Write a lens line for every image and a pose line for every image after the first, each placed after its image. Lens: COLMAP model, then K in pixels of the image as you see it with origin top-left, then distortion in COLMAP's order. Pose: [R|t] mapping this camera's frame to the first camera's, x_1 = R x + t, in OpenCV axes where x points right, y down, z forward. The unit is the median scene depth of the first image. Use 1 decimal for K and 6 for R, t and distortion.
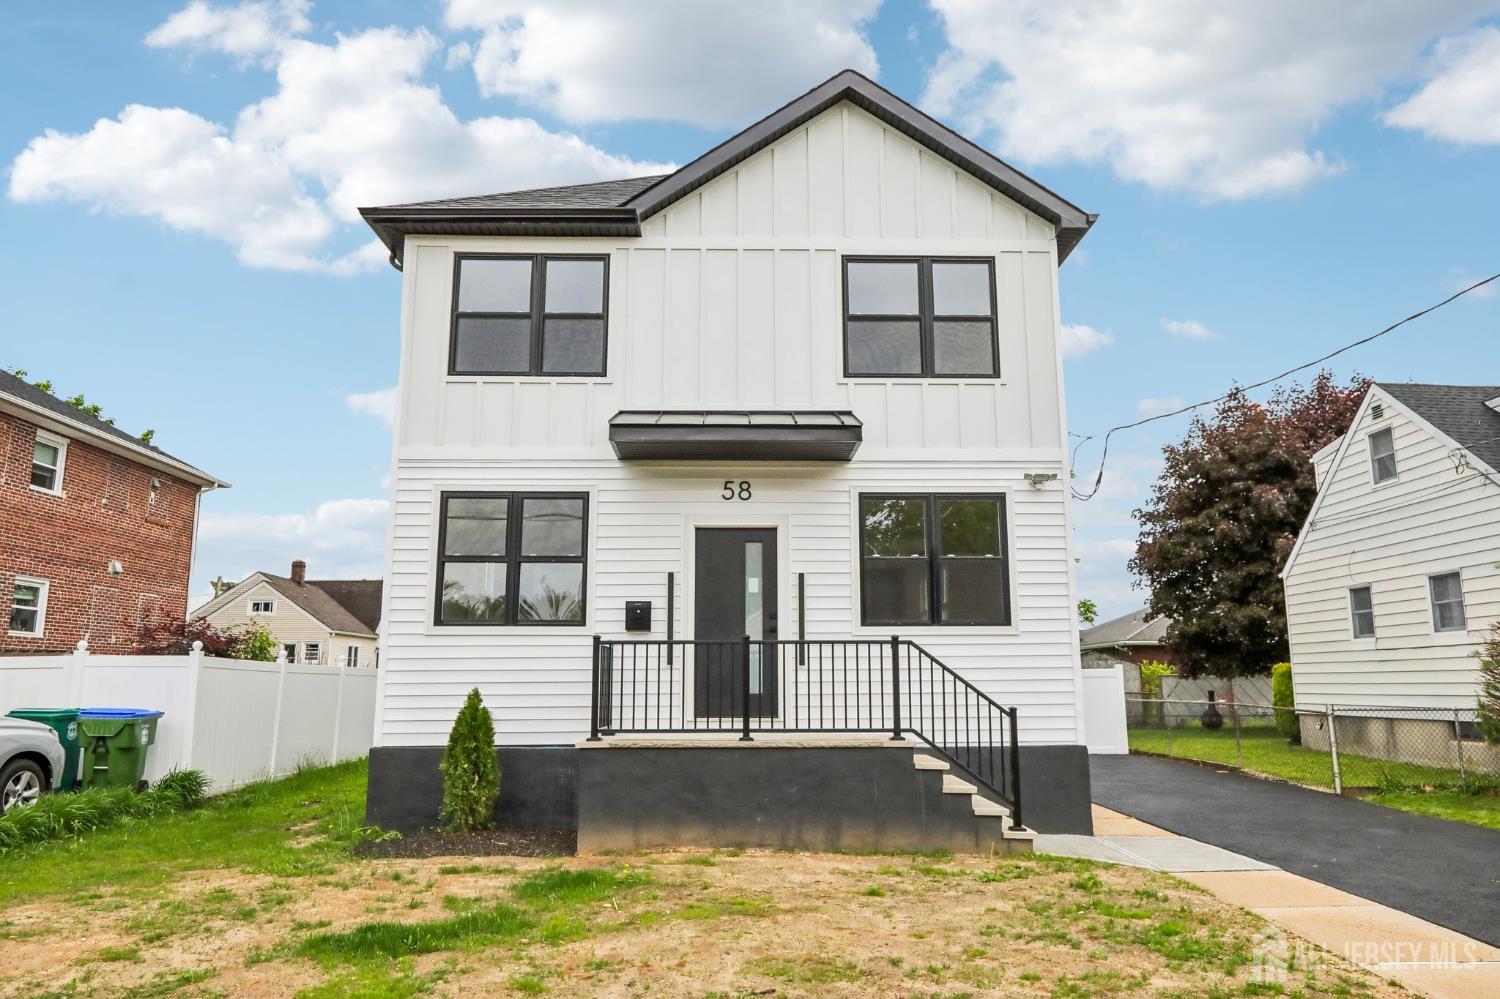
lens RADIAL K [[1016.5, 0, 750.0], [0, 1016.5, 499.5], [0, 0, 1]] dist [-0.010057, -0.002632]
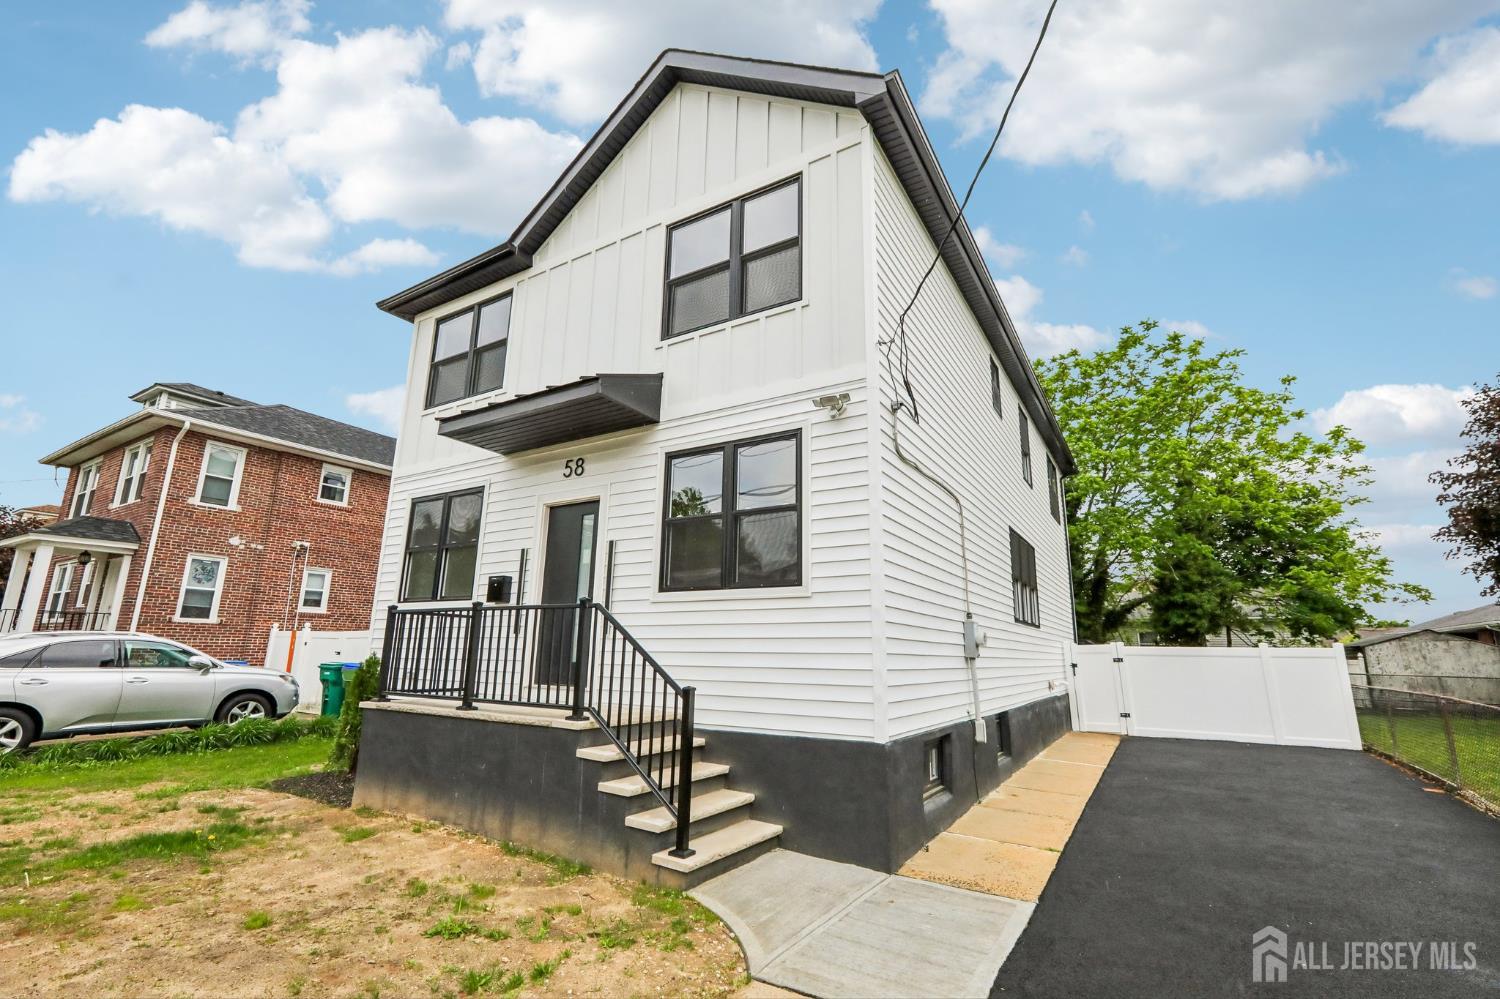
lens RADIAL K [[662.1, 0, 750.0], [0, 662.1, 499.5], [0, 0, 1]] dist [-0.003690, -0.000186]
pose [[0.838516, -0.108751, -0.533914, 0.506672], [0.080052, 0.993835, -0.076708, 0.091801], [0.538965, 0.021580, 0.842052, 0.520914]]
